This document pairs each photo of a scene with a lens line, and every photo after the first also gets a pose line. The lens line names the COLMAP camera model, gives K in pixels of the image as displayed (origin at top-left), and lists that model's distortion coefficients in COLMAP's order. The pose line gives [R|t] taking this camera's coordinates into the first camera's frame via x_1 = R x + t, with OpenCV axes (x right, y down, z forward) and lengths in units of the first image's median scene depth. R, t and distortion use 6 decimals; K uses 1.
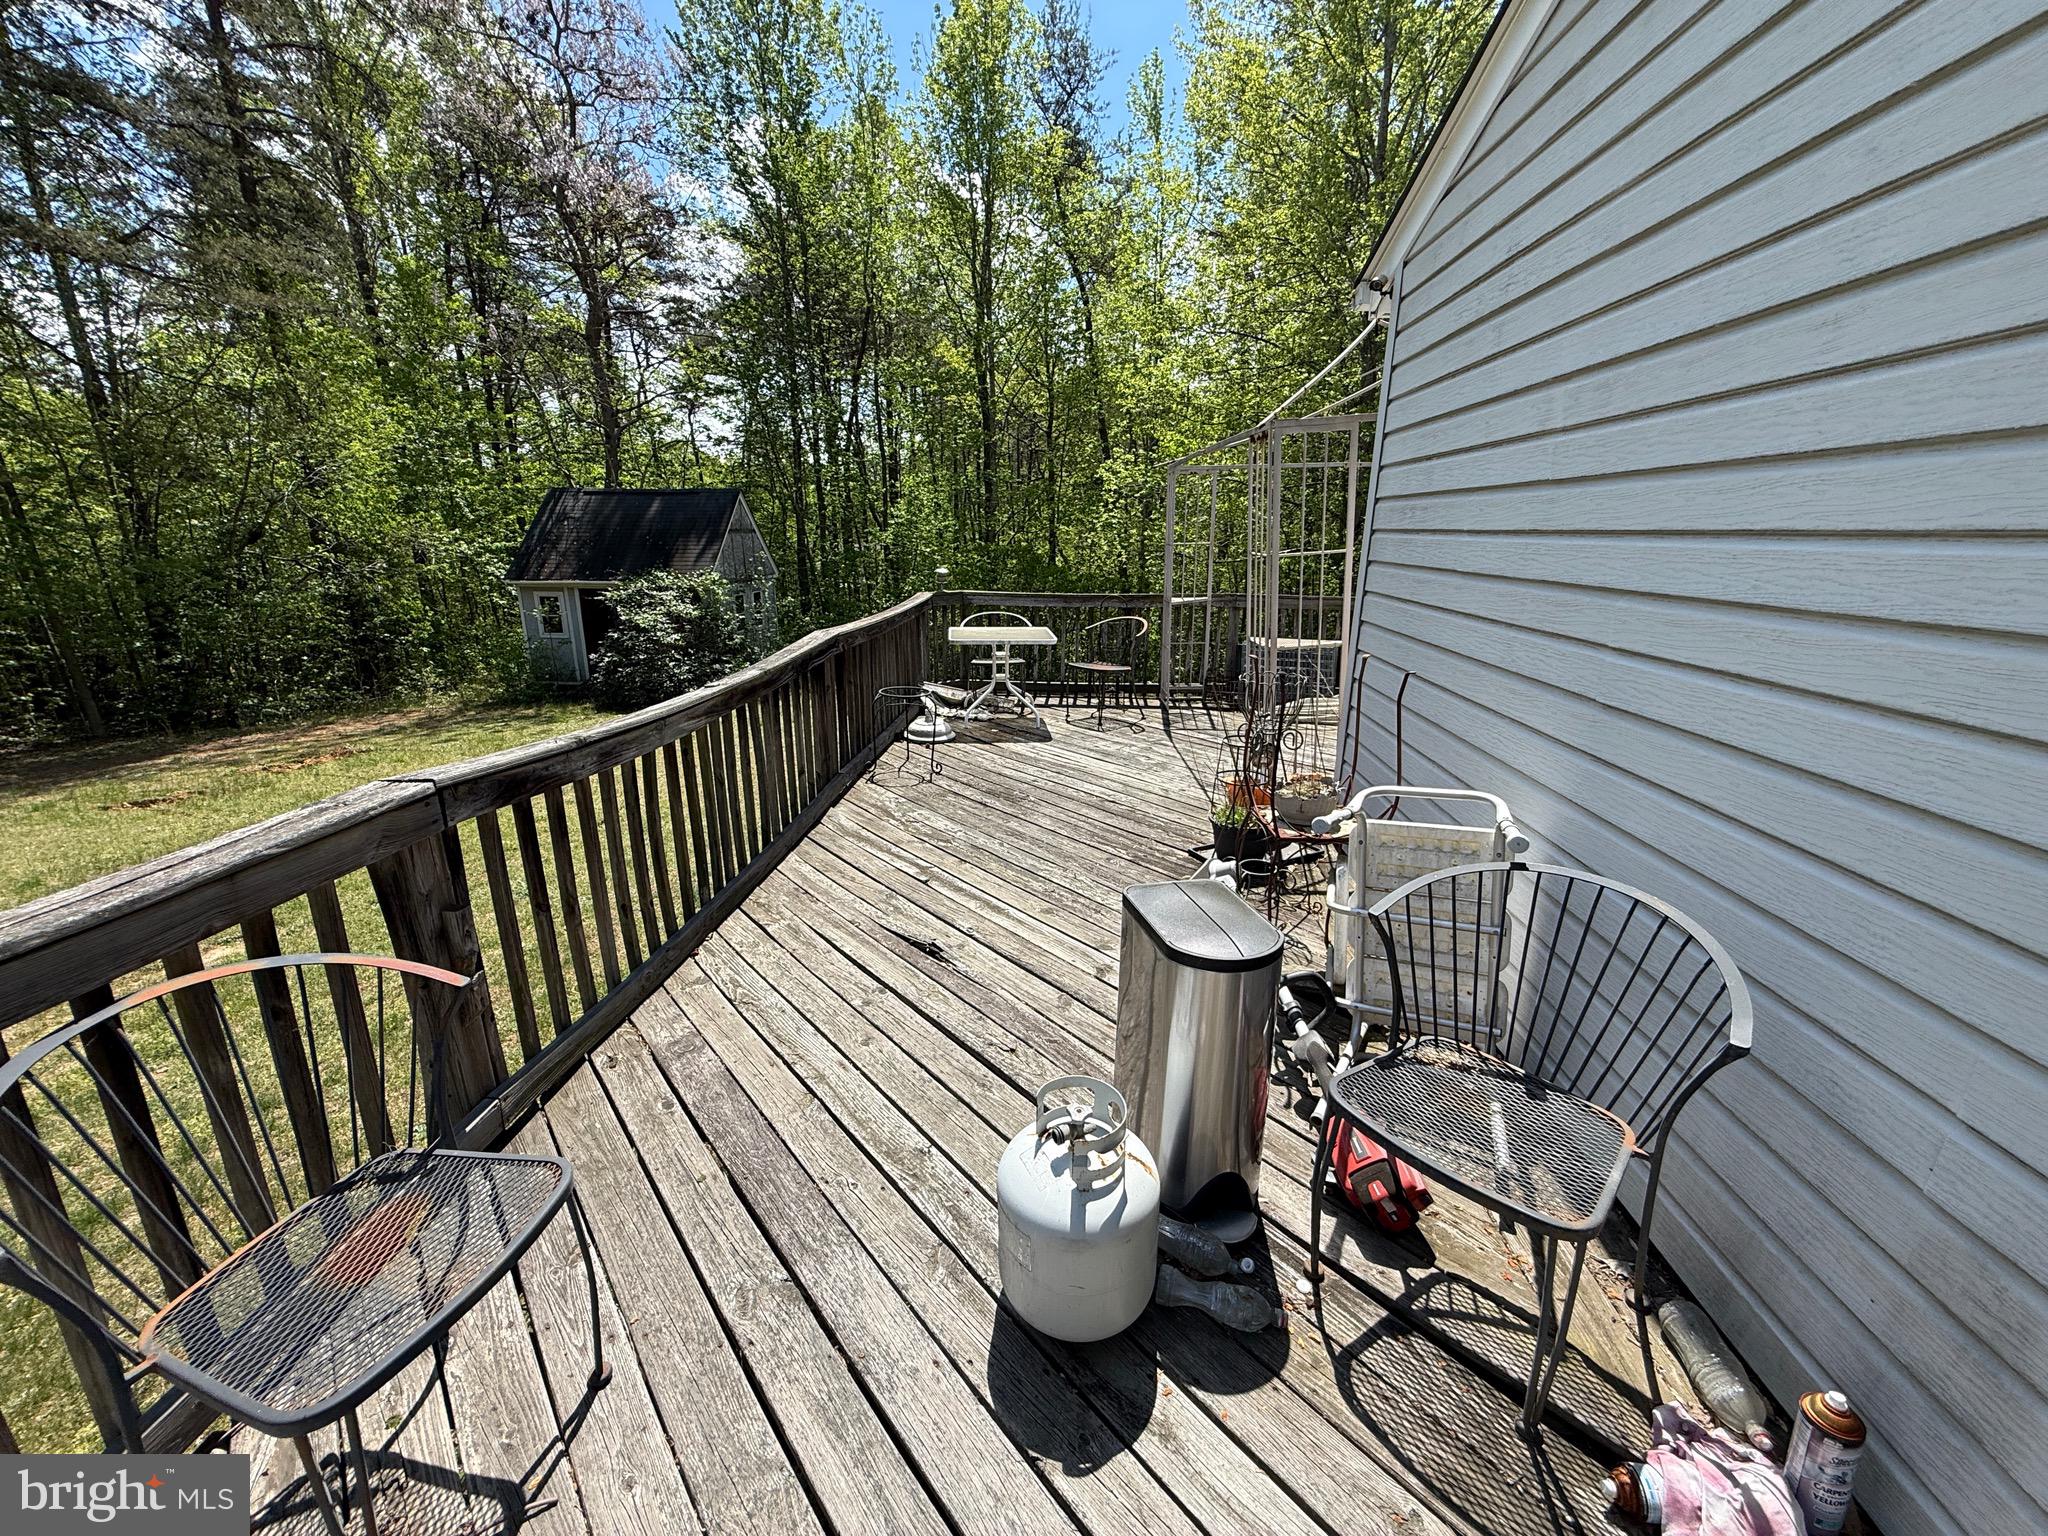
lens RADIAL K [[821.1, 0, 1027.7], [0, 821.1, 751.5], [0, 0, 1]] dist [0.001626, 0.000031]
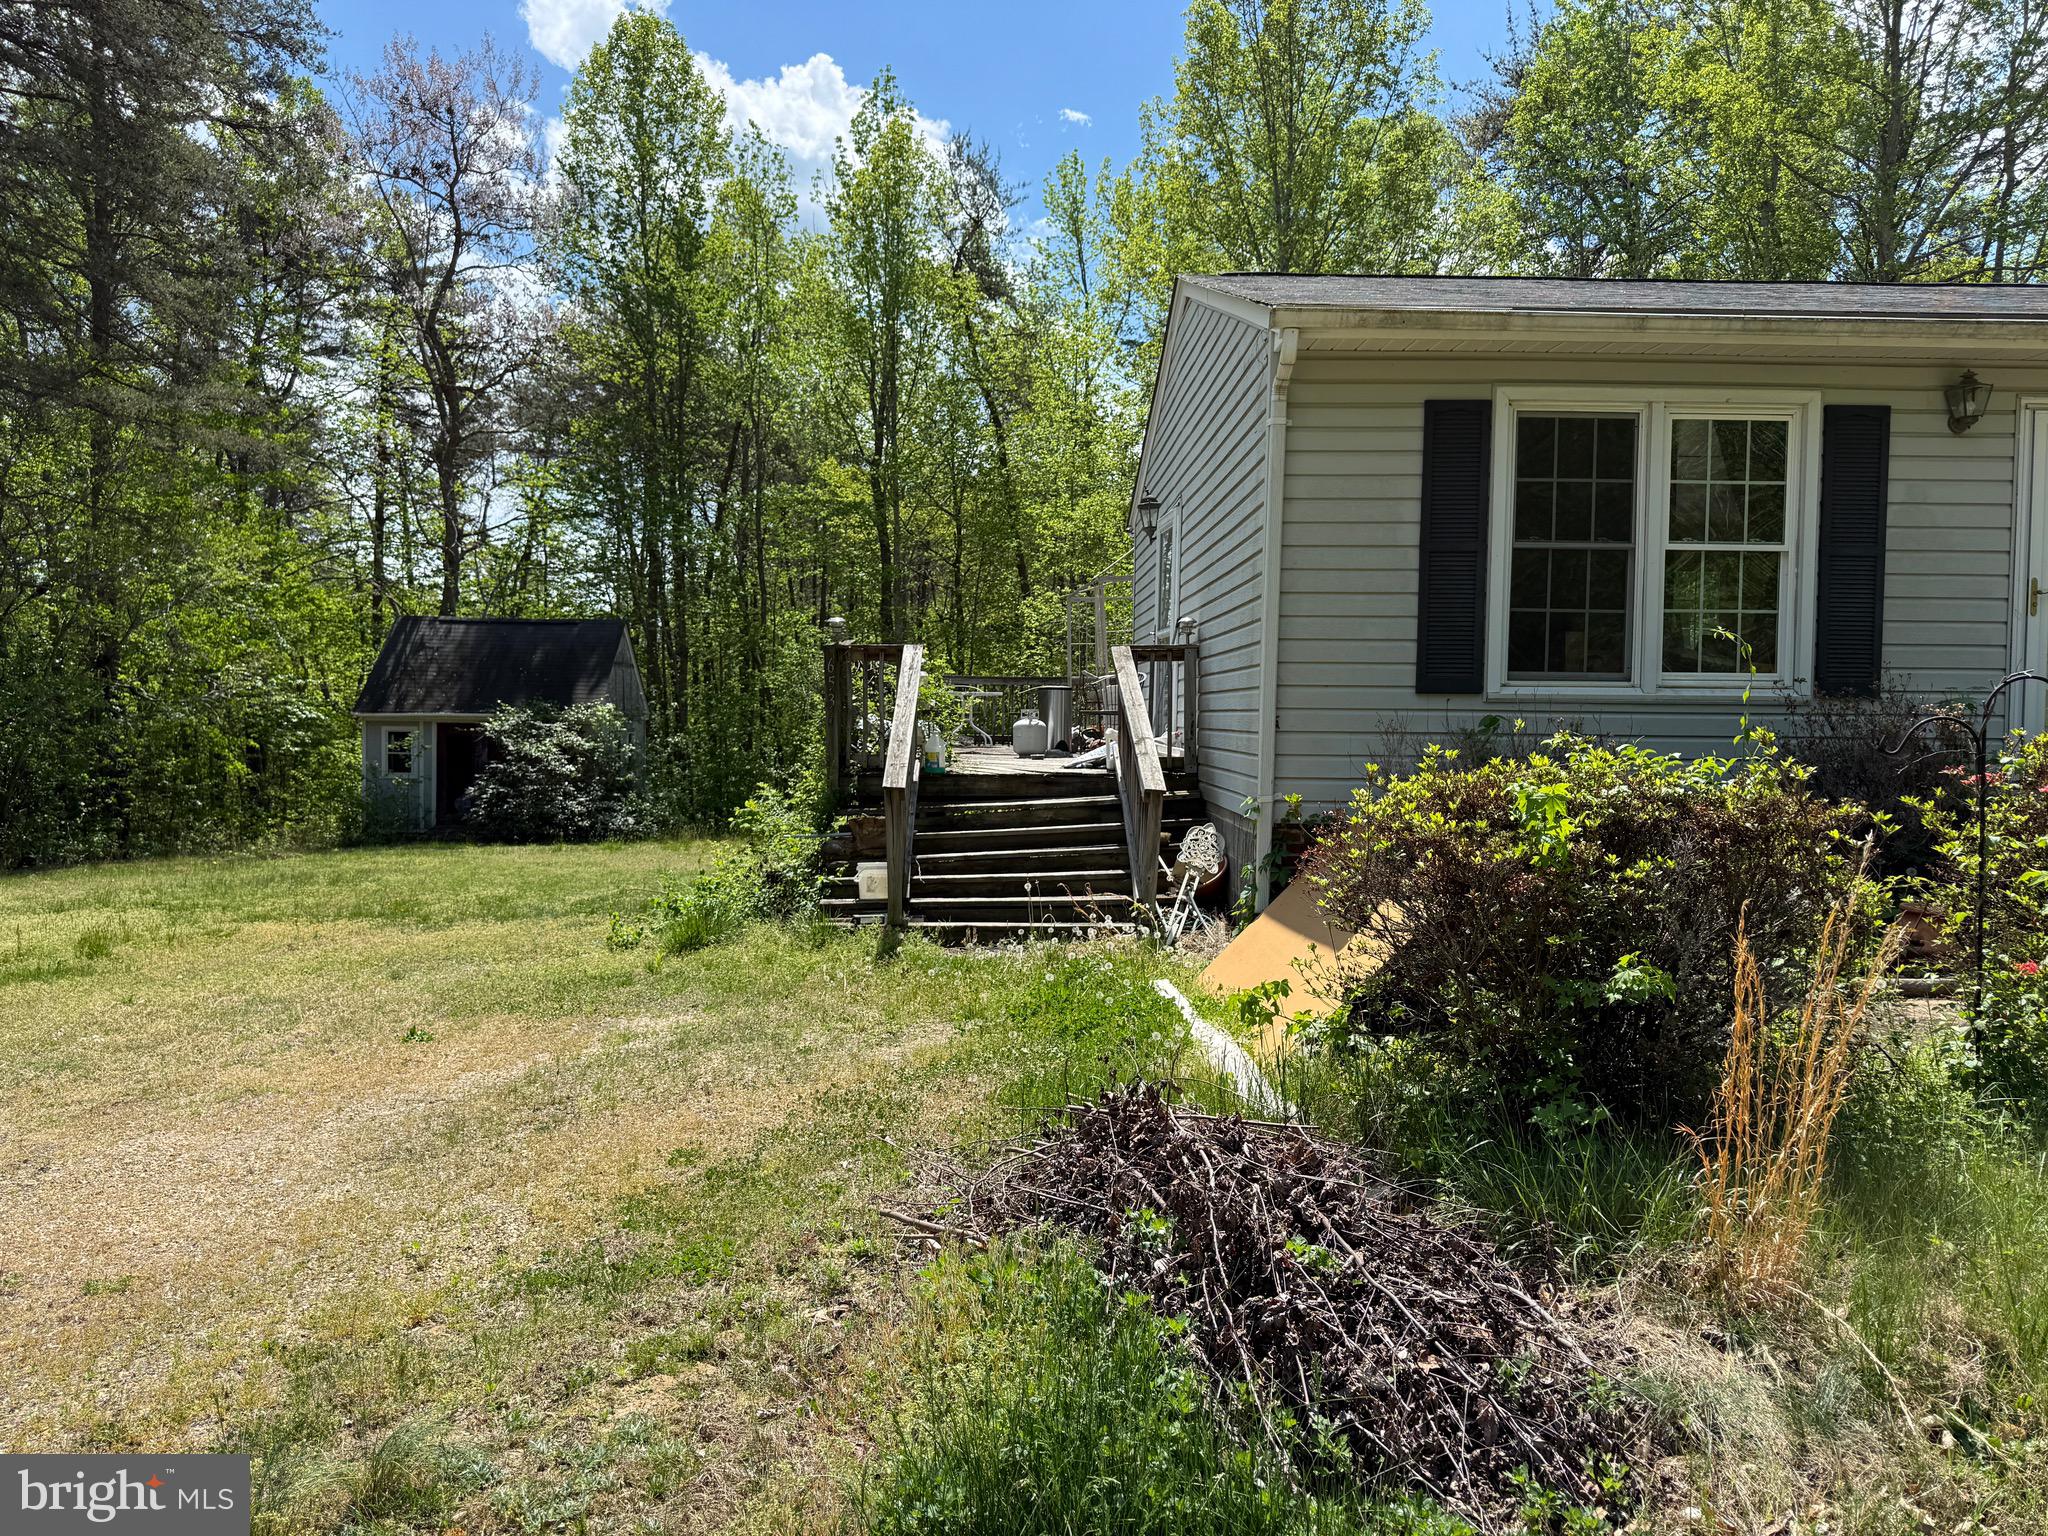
lens RADIAL K [[1450.3, 0, 1042.2], [0, 1450.3, 779.6], [0, 0, 1]] dist [0.072604, -0.080861]
pose [[0.993818, 0.004354, 0.110933, -0.069729], [0.019131, 0.977566, -0.209756, 0.200667], [-0.109357, 0.210582, 0.971440, -0.577012]]
